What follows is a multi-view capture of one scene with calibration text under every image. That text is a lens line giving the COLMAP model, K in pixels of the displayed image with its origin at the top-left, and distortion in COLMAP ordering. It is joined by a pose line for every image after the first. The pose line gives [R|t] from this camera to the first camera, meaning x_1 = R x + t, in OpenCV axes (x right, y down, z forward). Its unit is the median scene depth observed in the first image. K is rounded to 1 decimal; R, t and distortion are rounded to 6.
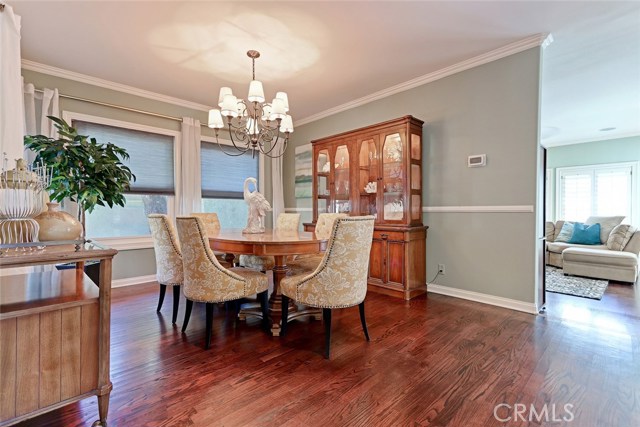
lens RADIAL K [[296.4, 0, 322.4], [0, 296.4, 215.6], [0, 0, 1]] dist [0.004041, 0.000120]
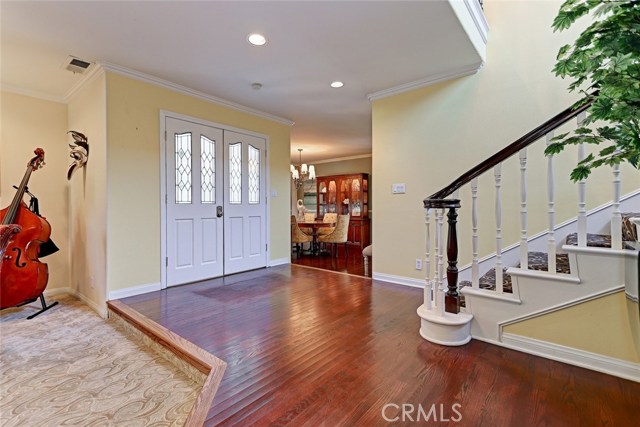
lens RADIAL K [[296.4, 0, 319.6], [0, 296.4, 208.7], [0, 0, 1]] dist [0.004041, 0.000120]
pose [[0.994660, -0.003477, 0.103149, -0.258698], [0.004375, 0.999954, -0.008481, -0.020791], [-0.103115, 0.008887, 0.994630, -1.162147]]
